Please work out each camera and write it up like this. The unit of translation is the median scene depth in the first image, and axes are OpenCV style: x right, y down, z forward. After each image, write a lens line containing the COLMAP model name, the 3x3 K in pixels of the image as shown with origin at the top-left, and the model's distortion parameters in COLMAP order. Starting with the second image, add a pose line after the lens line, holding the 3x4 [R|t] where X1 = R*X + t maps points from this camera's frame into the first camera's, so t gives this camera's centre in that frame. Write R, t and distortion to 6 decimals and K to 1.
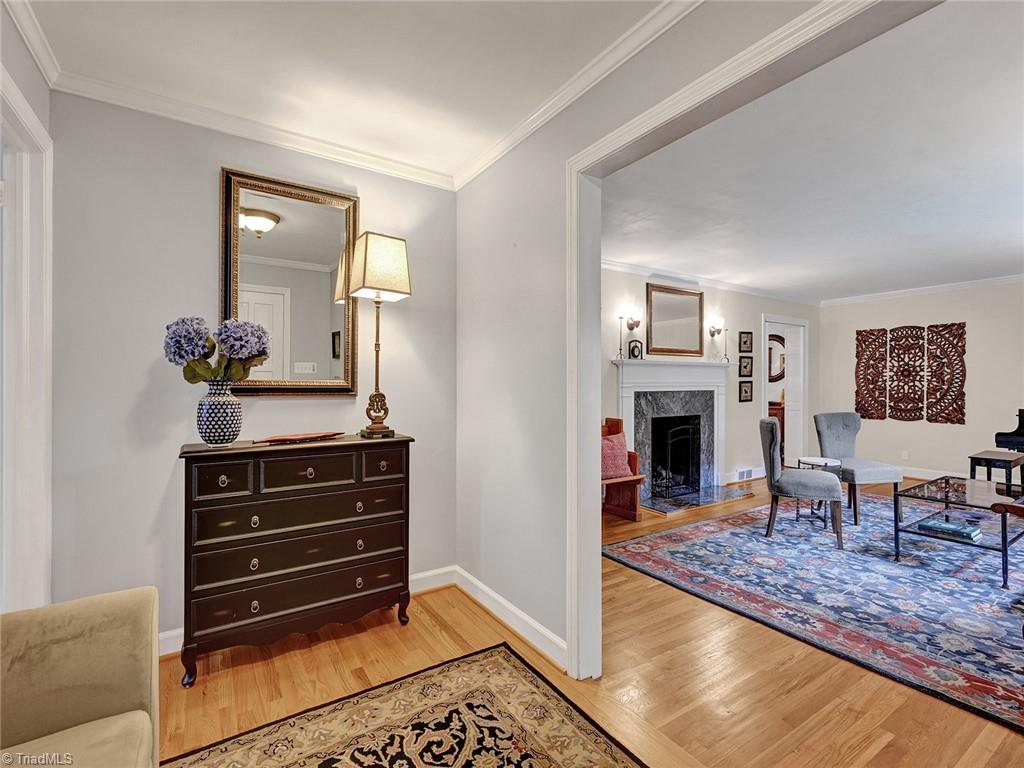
lens RADIAL K [[473.9, 0, 514.7], [0, 473.9, 384.3], [0, 0, 1]] dist [-0.005382, -0.000565]
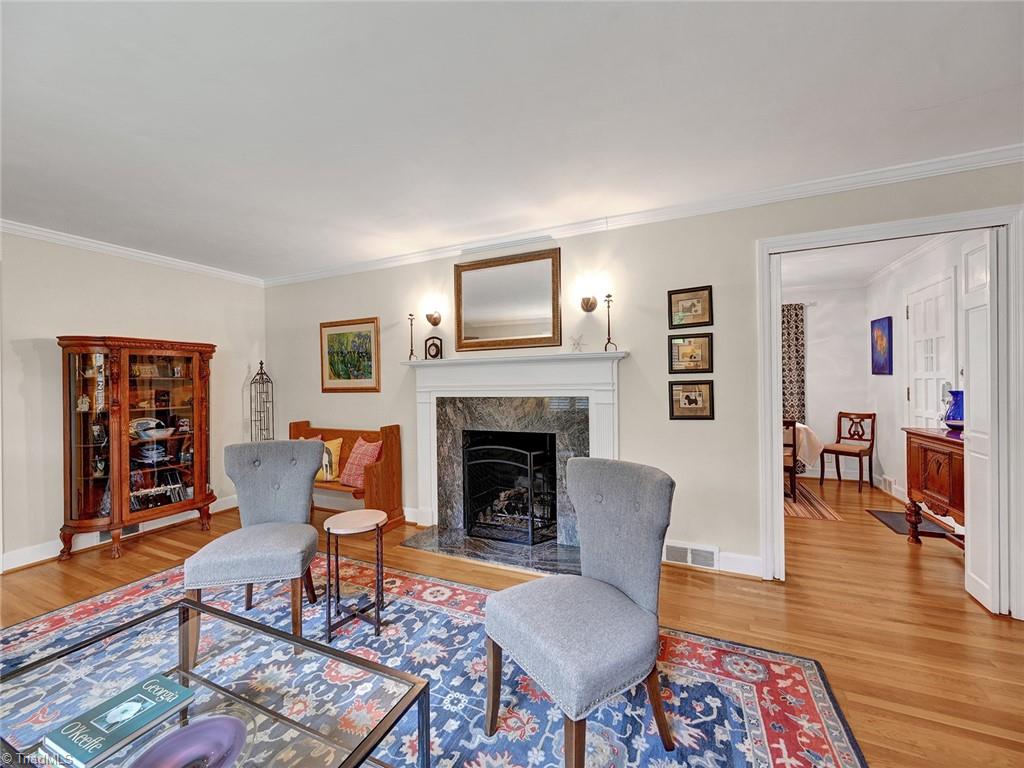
lens RADIAL K [[406.5, 0, 505.0], [0, 406.5, 381.7], [0, 0, 1]] dist [0.001669, 0.000376]
pose [[0.538203, -0.010788, -0.842746, 1.129790], [0.011481, 0.999919, -0.005468, -0.008169], [0.842737, -0.006733, 0.538283, 0.854306]]
